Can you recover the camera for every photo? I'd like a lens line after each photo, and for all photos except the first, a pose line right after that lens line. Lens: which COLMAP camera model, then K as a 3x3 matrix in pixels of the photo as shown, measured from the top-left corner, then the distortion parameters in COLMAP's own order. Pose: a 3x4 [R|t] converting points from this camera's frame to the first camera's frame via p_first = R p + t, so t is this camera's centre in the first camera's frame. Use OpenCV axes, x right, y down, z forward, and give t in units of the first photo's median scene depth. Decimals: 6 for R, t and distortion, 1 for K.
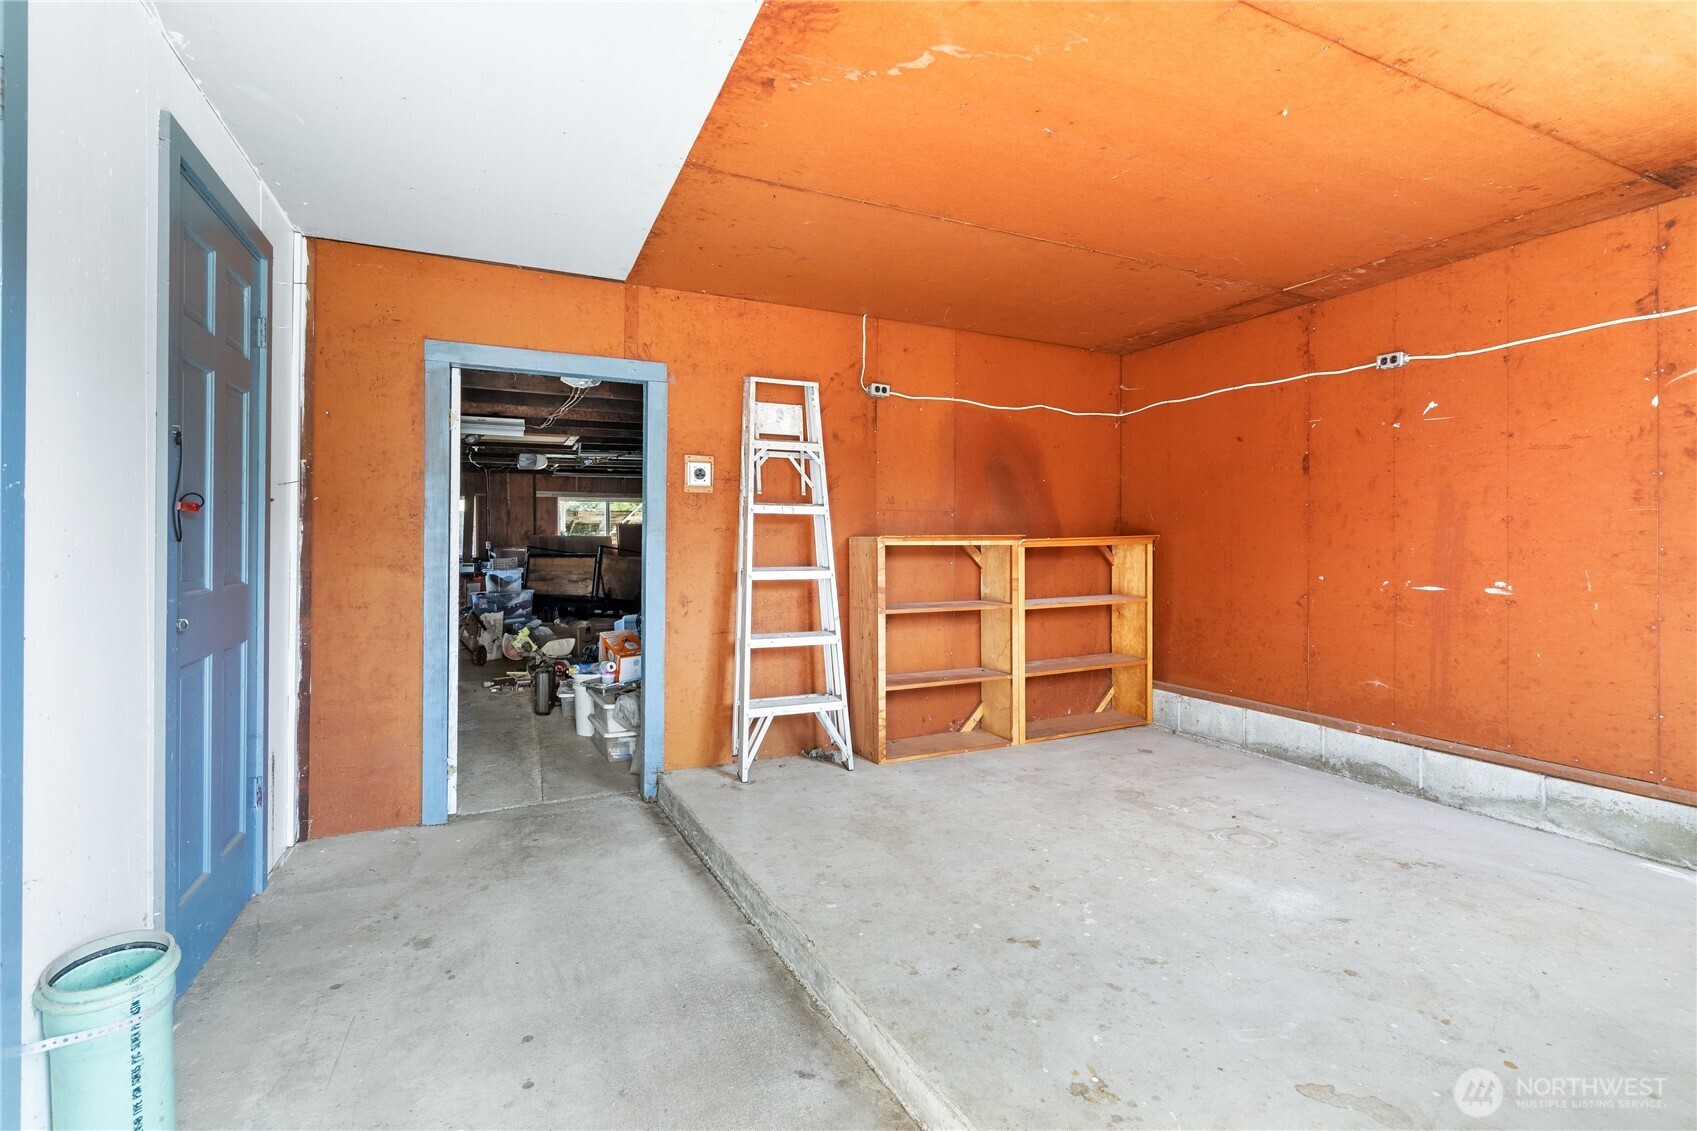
lens RADIAL K [[775.5, 0, 825.8], [0, 775.5, 541.1], [0, 0, 1]] dist [-0.002399, 0.000758]
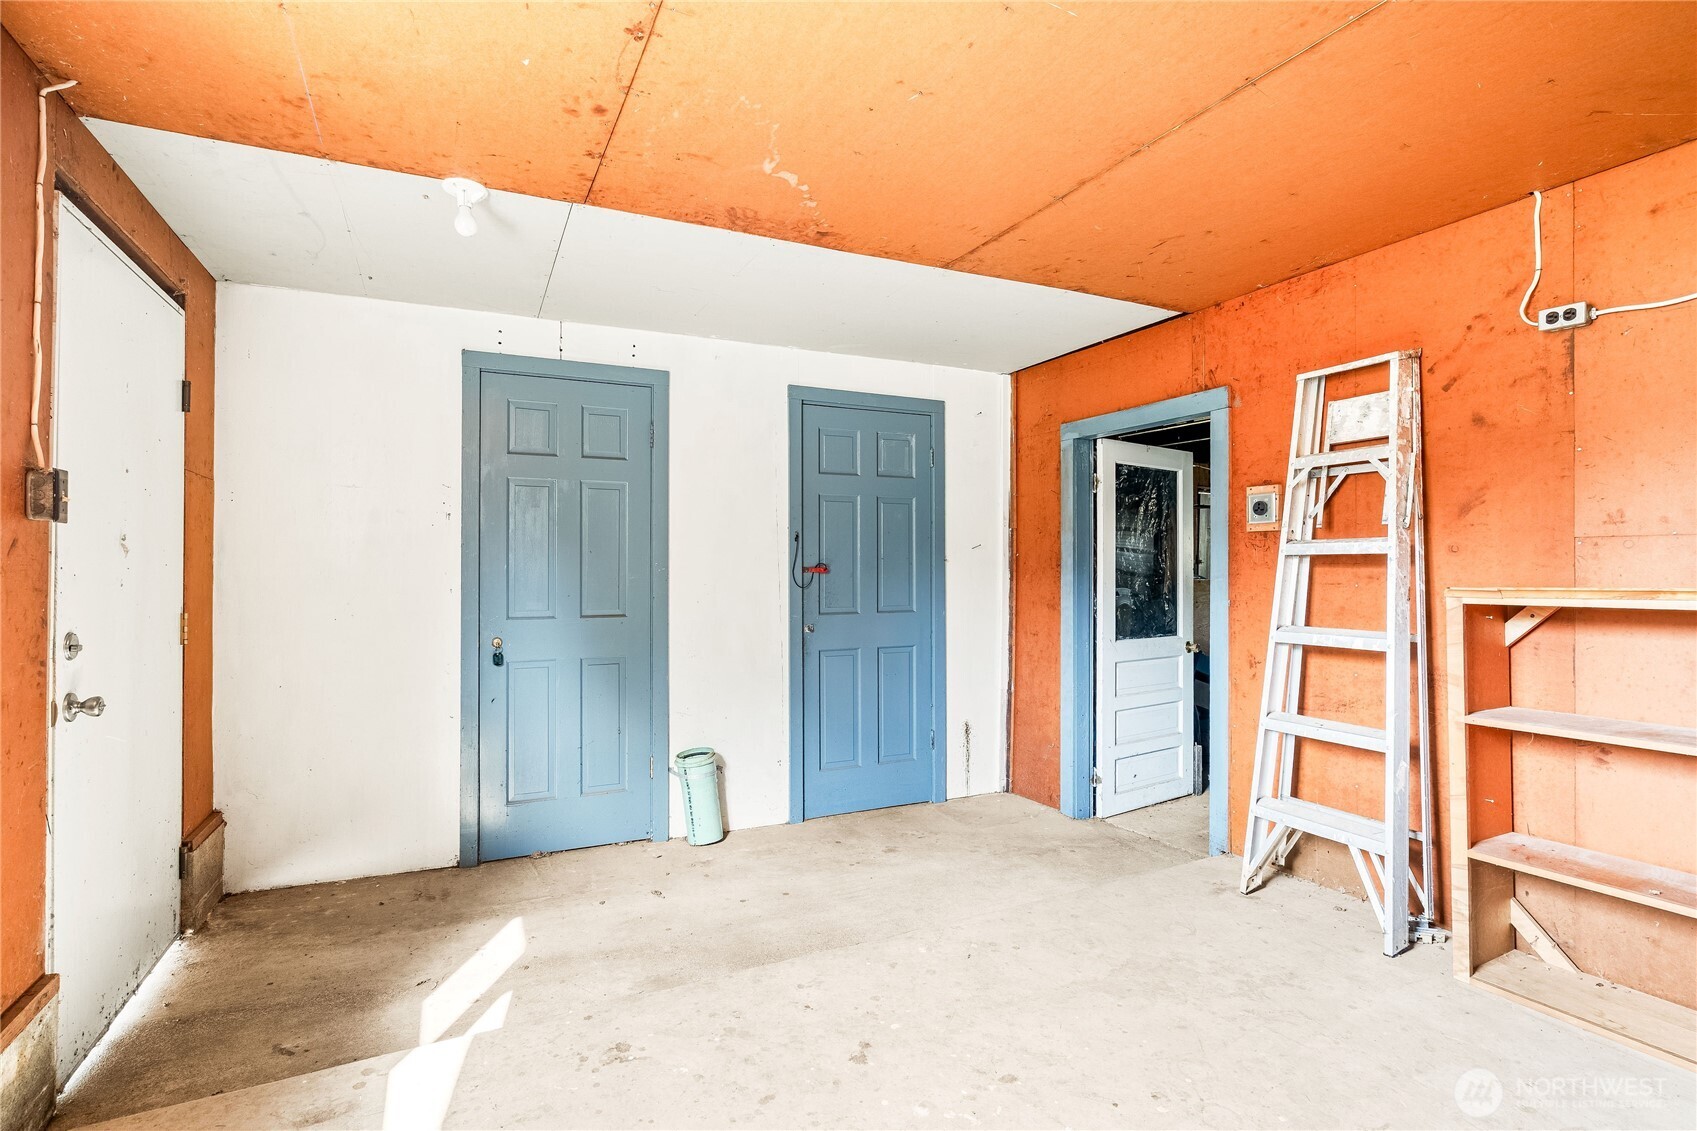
lens RADIAL K [[775.5, 0, 843.5], [0, 775.5, 565.3], [0, 0, 1]] dist [-0.002399, 0.000758]
pose [[0.058551, -0.011345, -0.998220, 0.763129], [0.003873, 0.999930, -0.011137, -0.022134], [0.998277, -0.003214, 0.058591, 0.615567]]
